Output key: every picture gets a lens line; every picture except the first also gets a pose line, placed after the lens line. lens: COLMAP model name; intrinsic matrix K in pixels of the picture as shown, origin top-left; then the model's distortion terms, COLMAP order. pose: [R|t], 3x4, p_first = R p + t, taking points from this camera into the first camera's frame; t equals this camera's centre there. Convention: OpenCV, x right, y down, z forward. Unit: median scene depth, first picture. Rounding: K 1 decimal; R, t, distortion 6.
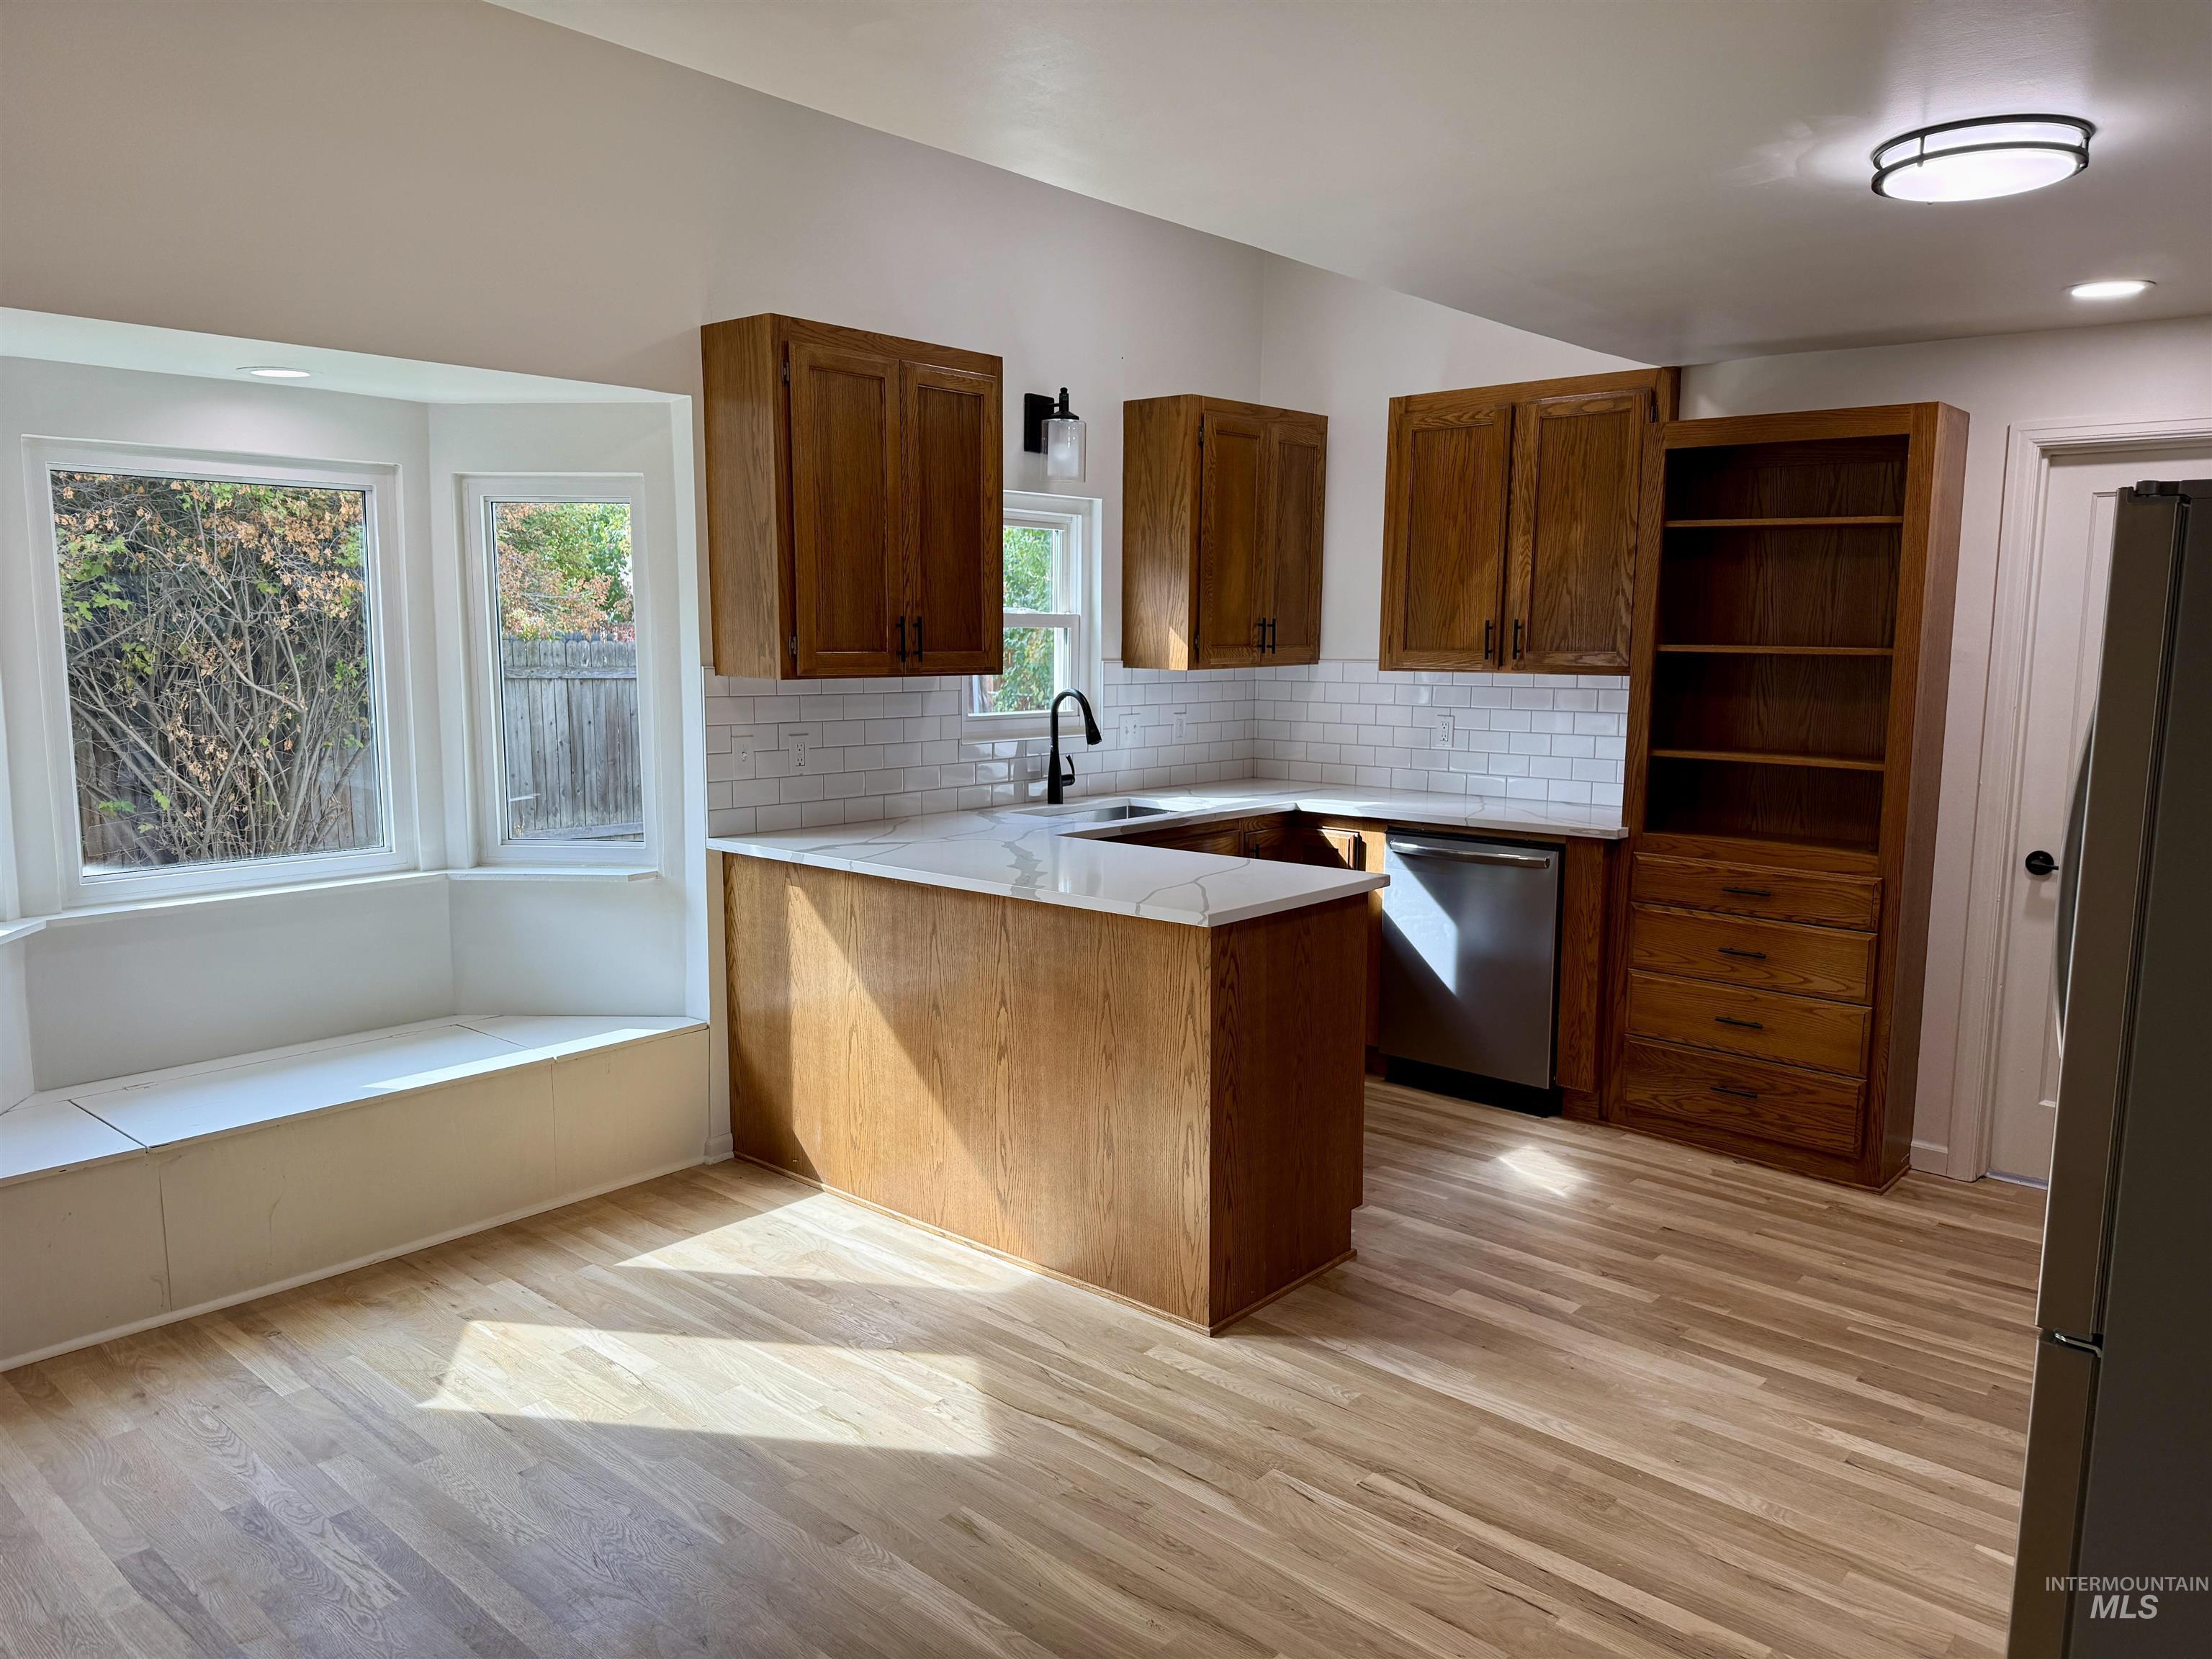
lens RADIAL K [[1562.0, 0, 1098.6], [0, 1562.0, 825.8], [0, 0, 1]] dist [0.085174, -0.043987]
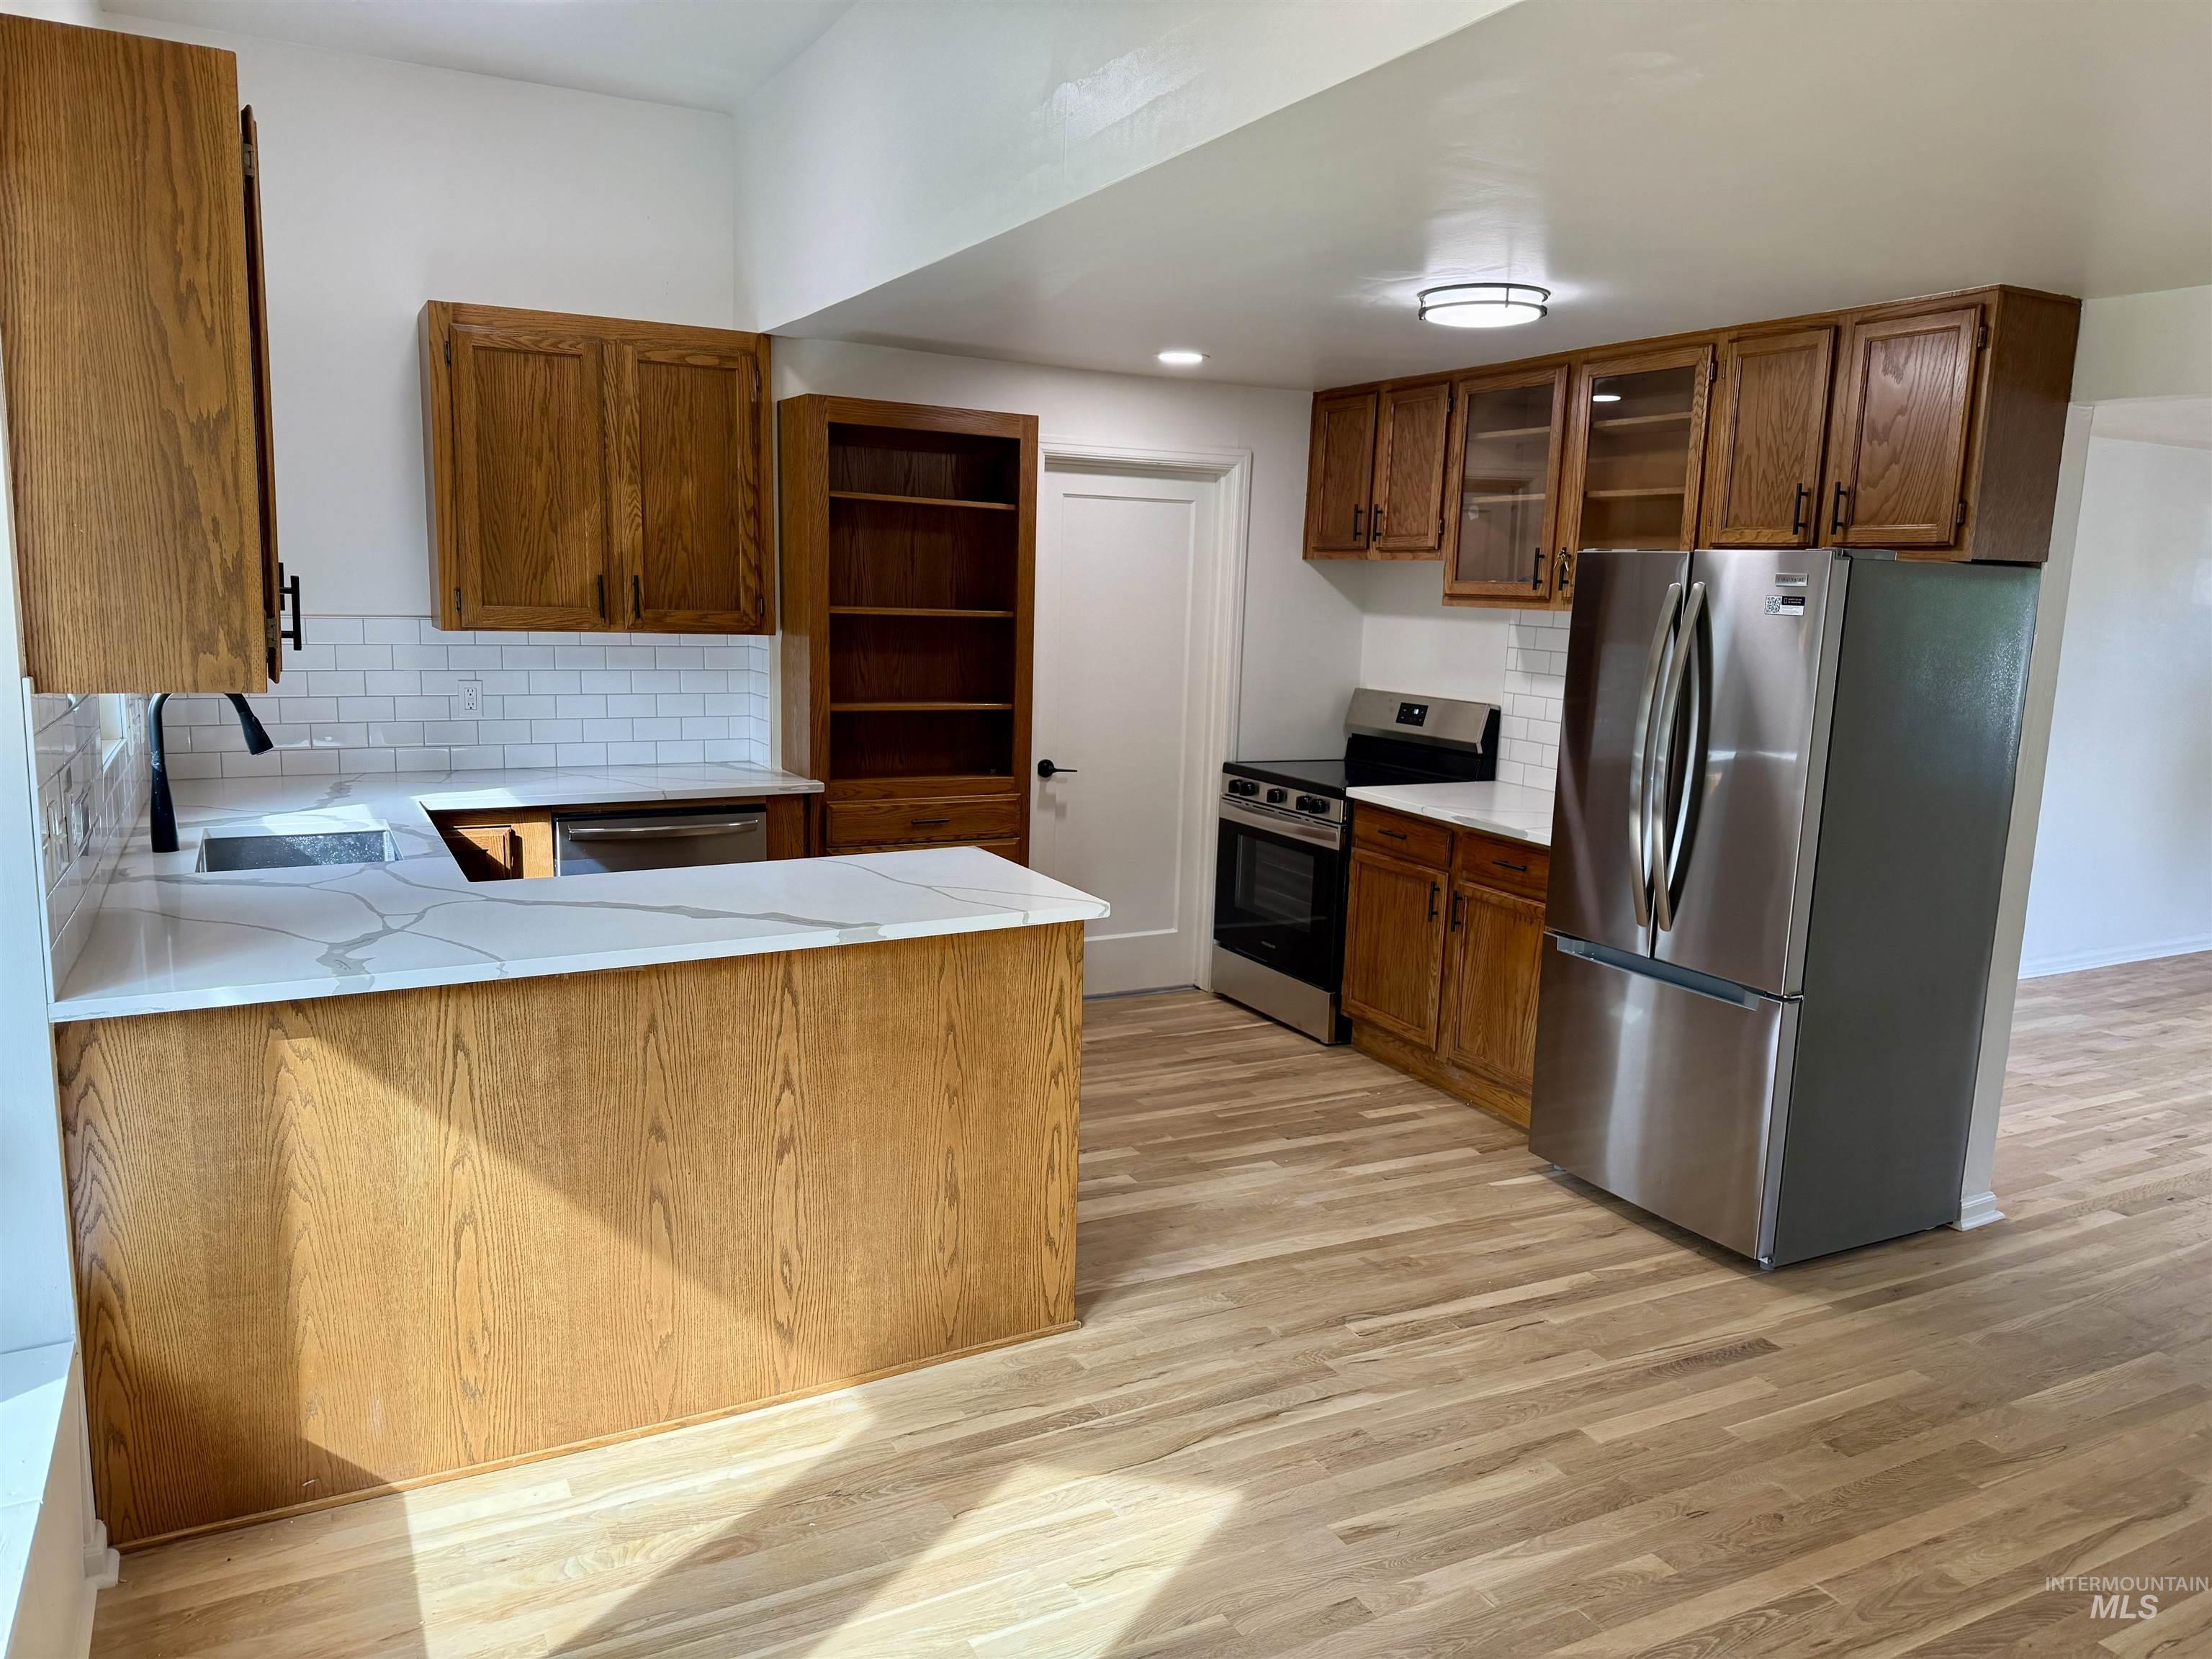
lens RADIAL K [[1562.0, 0, 1104.9], [0, 1562.0, 835.7], [0, 0, 1]] dist [0.085174, -0.043987]
pose [[0.350785, -0.153458, 0.923797, -0.703924], [0.096040, 0.987176, 0.127517, -0.095175], [-0.931518, 0.043990, 0.361025, 0.544243]]
